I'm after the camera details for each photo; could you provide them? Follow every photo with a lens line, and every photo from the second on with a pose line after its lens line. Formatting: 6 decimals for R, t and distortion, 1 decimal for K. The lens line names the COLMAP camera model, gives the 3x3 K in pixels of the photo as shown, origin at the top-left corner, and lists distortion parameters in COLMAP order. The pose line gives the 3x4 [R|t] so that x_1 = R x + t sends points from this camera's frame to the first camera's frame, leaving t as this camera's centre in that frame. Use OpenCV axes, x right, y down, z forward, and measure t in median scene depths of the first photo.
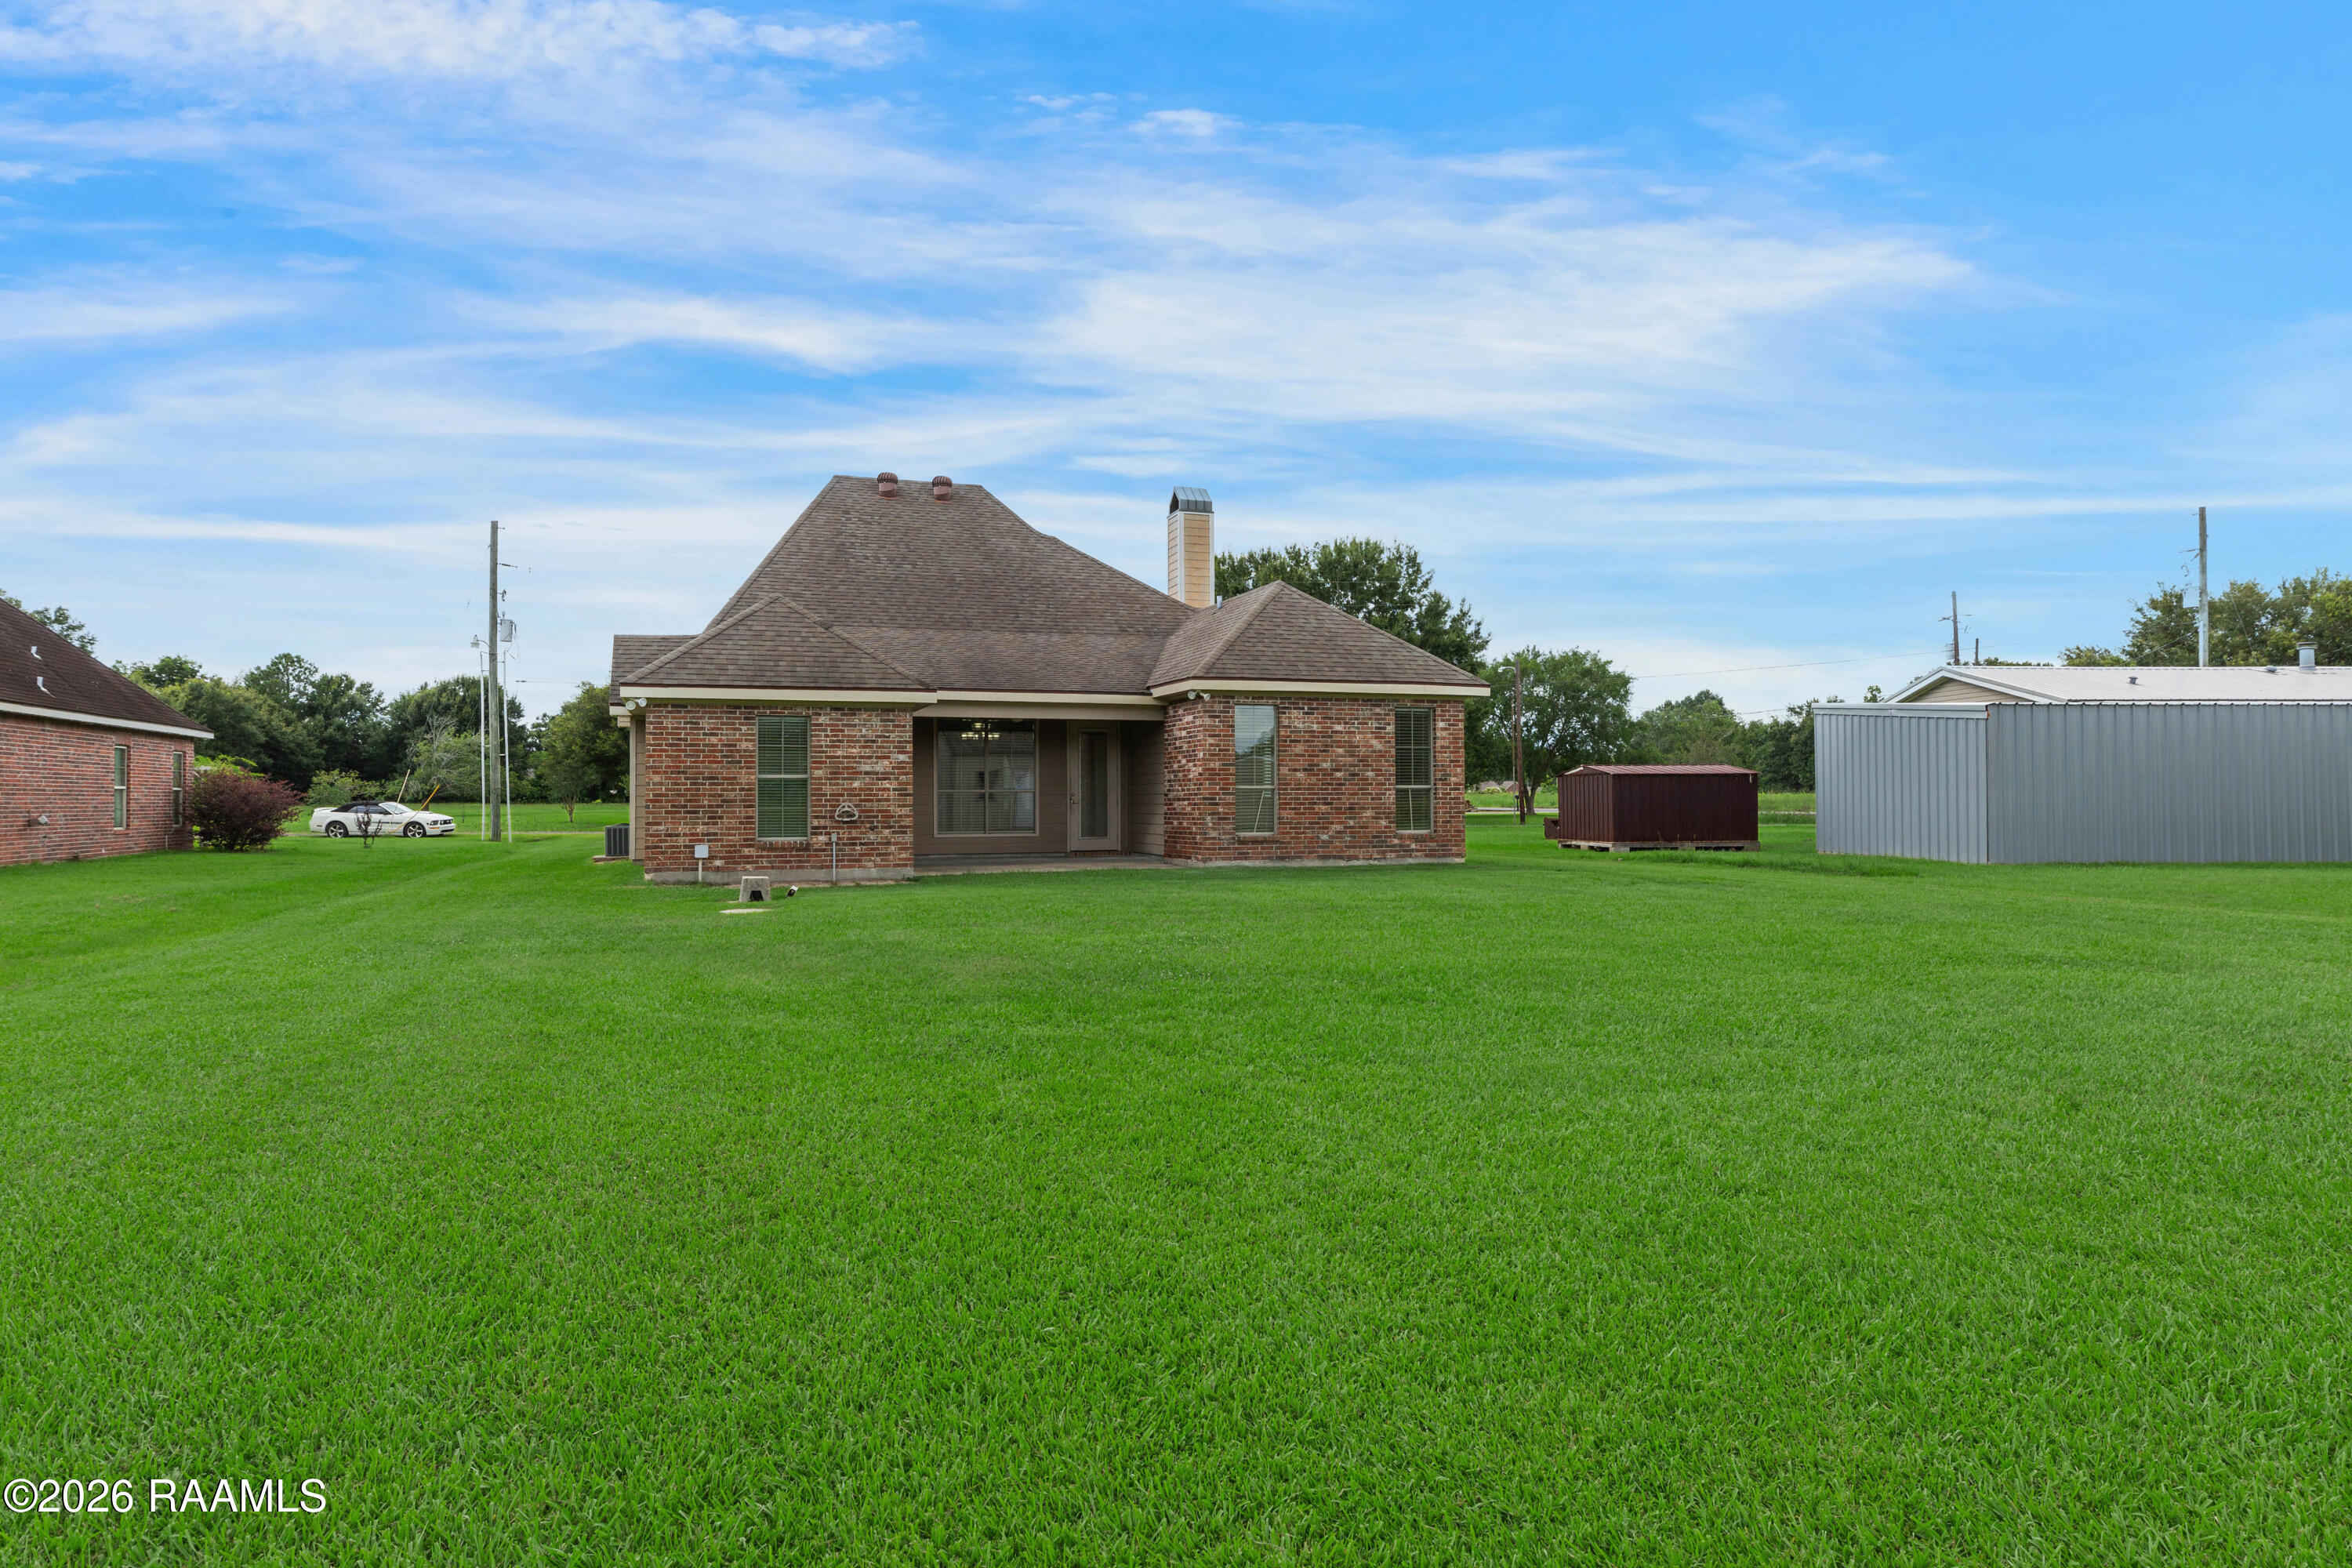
lens RADIAL K [[1183.6, 0, 1188.6], [0, 1183.6, 796.1], [0, 0, 1]] dist [0.008666, 0.000295]
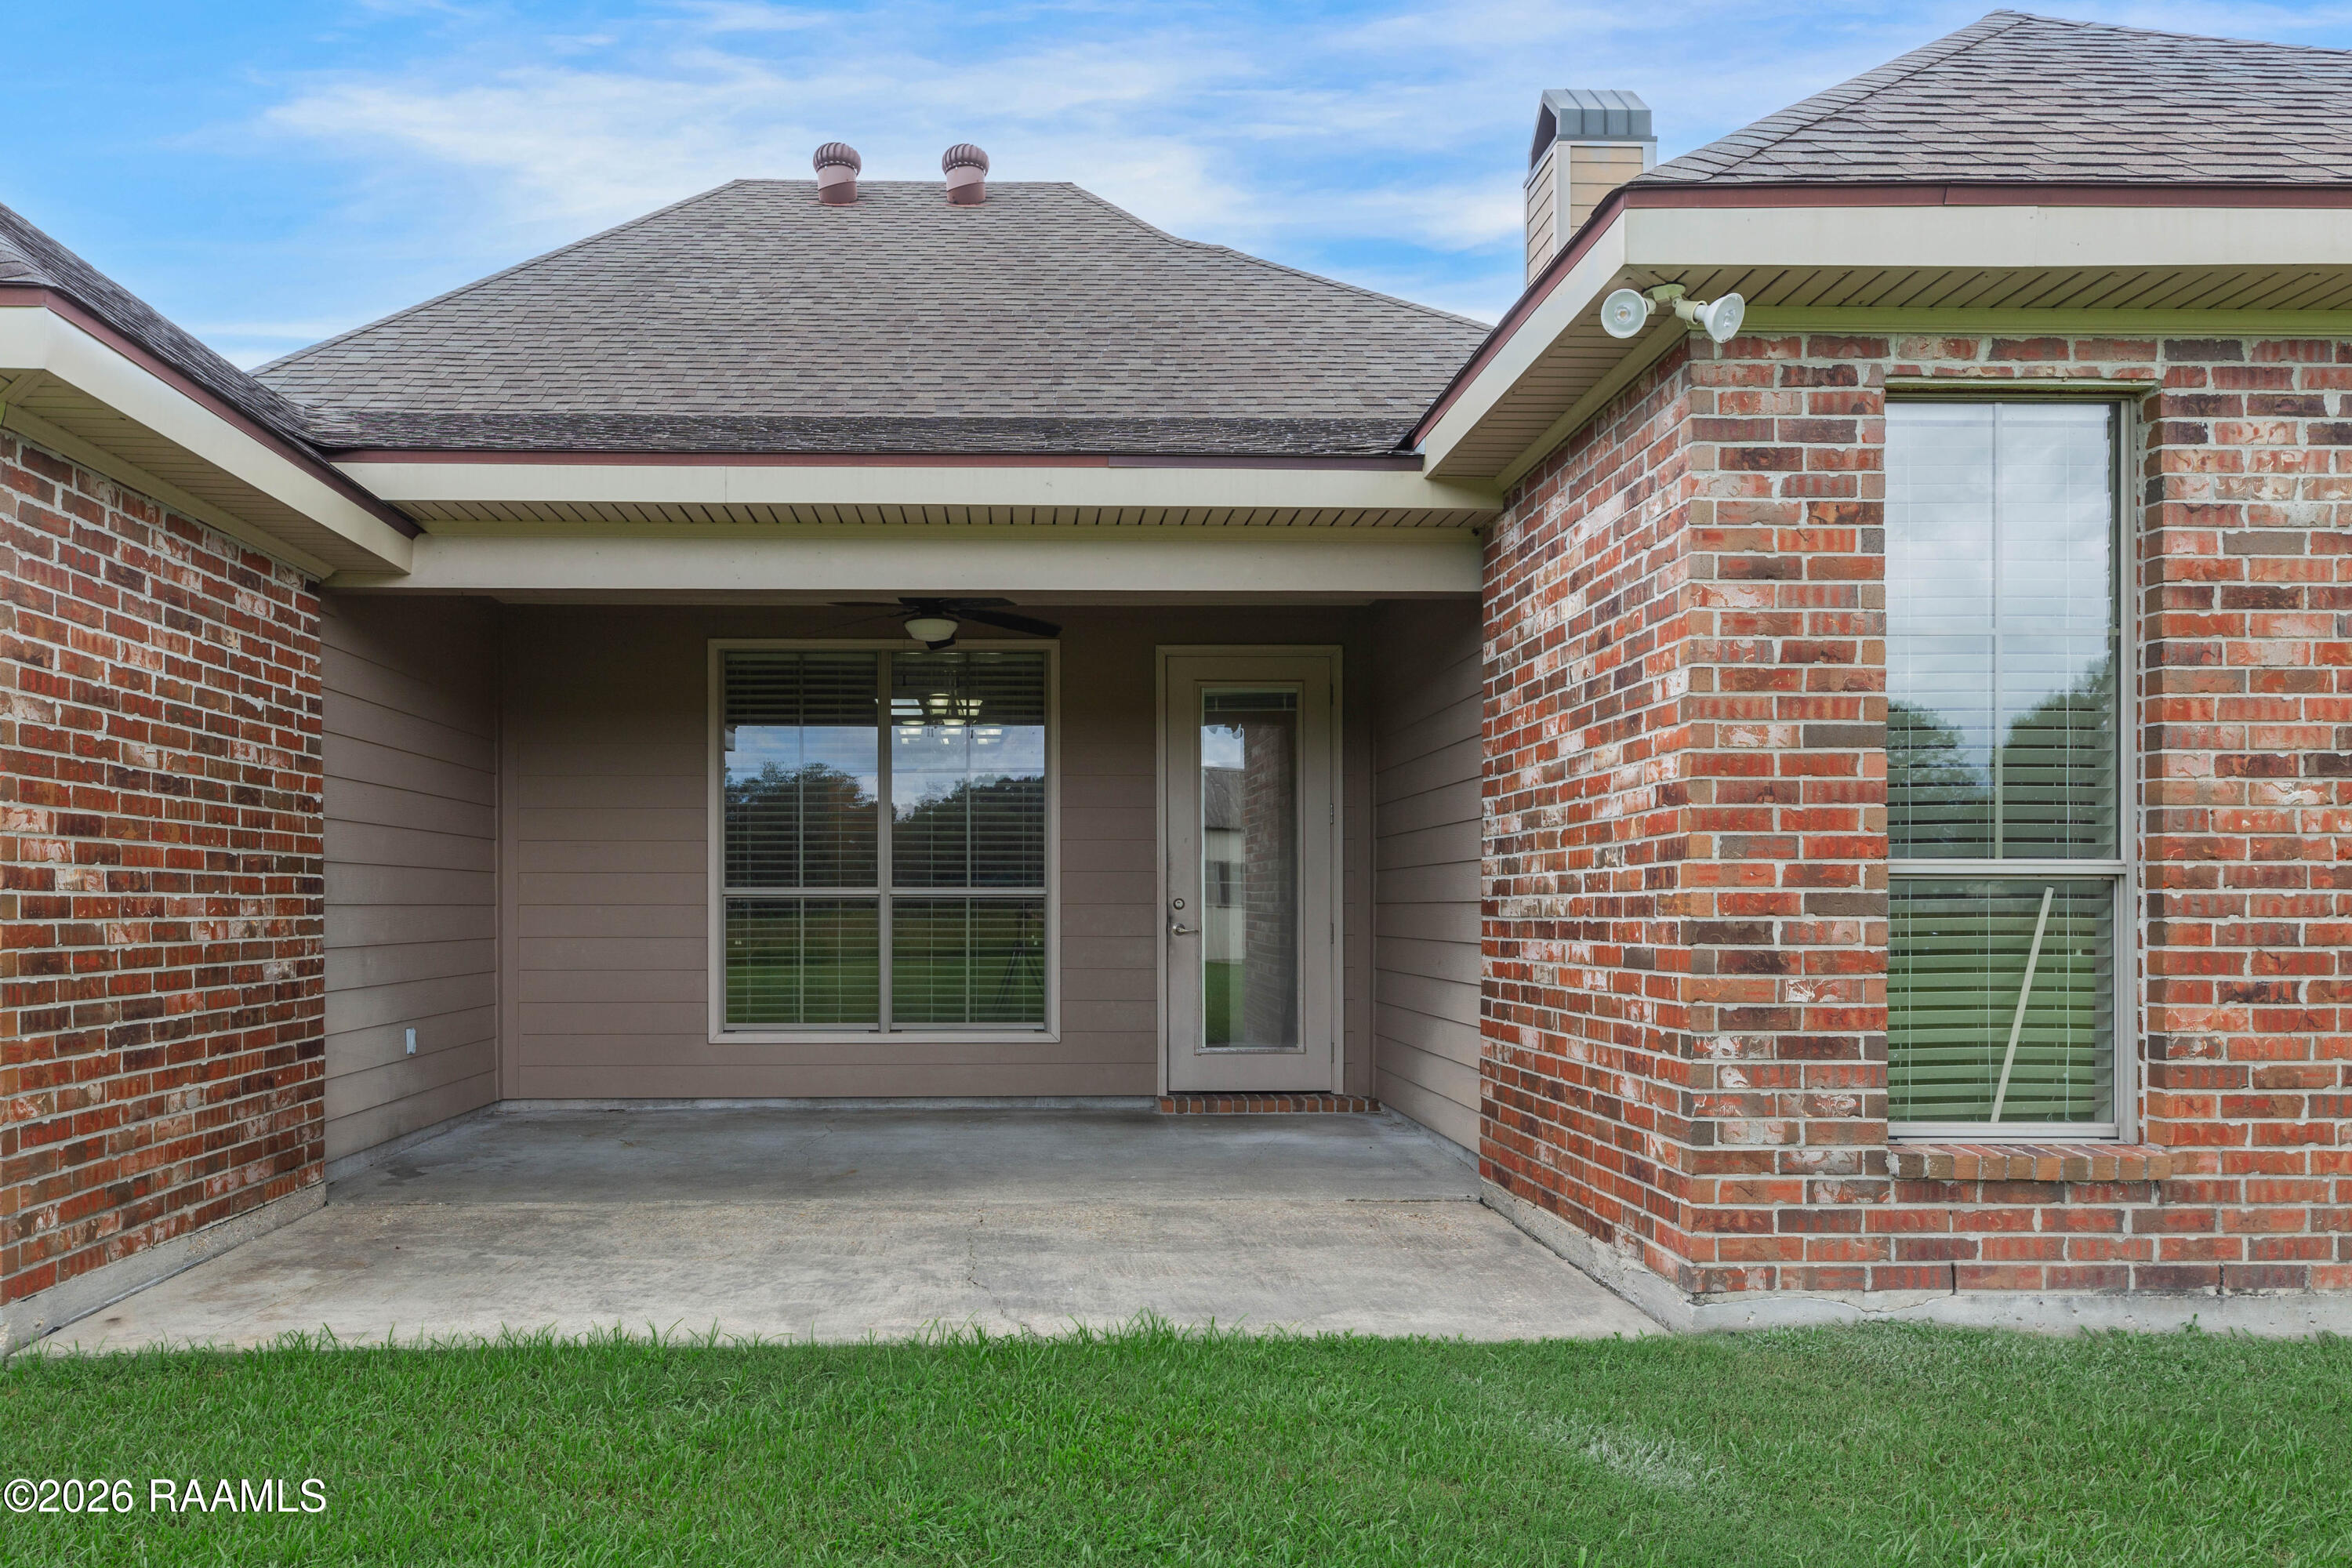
lens RADIAL K [[1147.7, 0, 1173.5], [0, 1147.7, 897.7], [0, 0, 1]] dist [0.000028, -0.000033]
pose [[0.945651, 0.003313, -0.325166, -0.004717], [-0.005308, 0.999972, -0.005250, -0.001453], [0.325139, 0.006690, 0.945643, 0.790981]]
